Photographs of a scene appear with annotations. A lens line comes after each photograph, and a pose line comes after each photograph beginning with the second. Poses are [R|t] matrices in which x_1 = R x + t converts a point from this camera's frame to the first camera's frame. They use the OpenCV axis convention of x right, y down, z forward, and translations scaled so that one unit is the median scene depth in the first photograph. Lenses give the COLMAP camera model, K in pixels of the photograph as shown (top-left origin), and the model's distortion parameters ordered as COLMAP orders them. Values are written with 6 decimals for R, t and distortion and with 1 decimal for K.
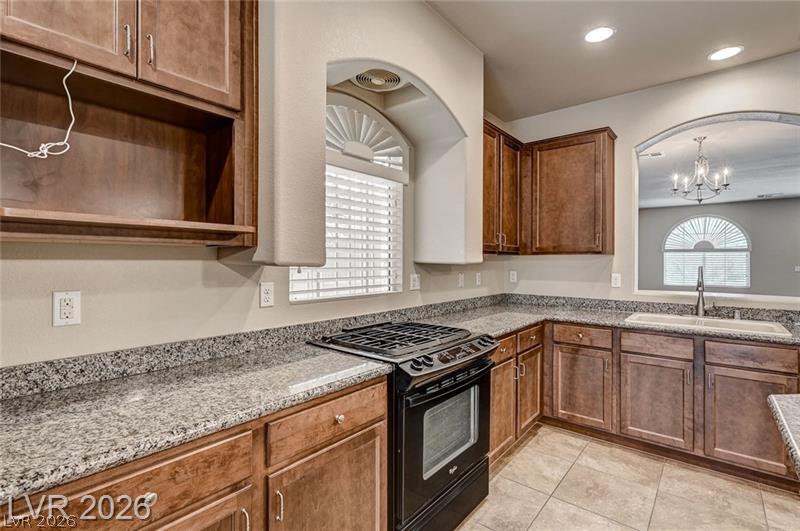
lens RADIAL K [[375.1, 0, 404.3], [0, 375.1, 262.1], [0, 0, 1]] dist [0.000506, 0.000146]
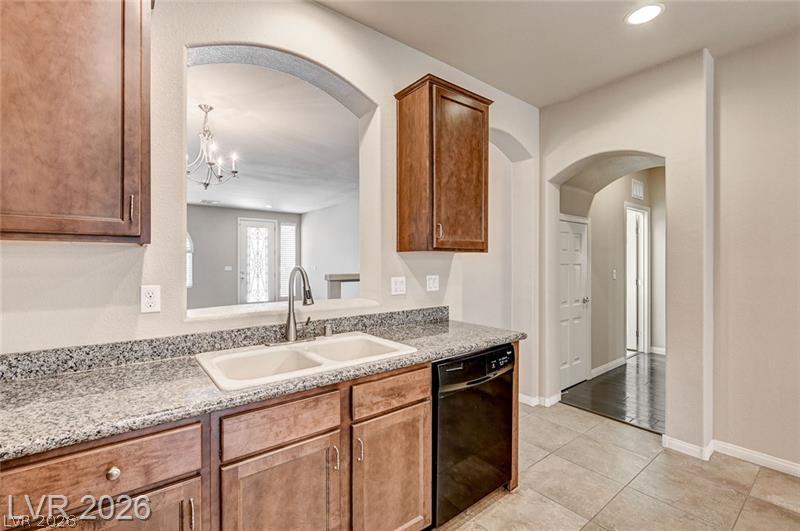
lens RADIAL K [[358.1, 0, 402.6], [0, 358.1, 262.8], [0, 0, 1]] dist [-0.000792, 0.000715]
pose [[0.211746, -0.003473, 0.977319, 0.215513], [0.005652, 0.999981, 0.002329, 0.003217], [-0.977308, 0.005031, 0.211762, 0.707318]]
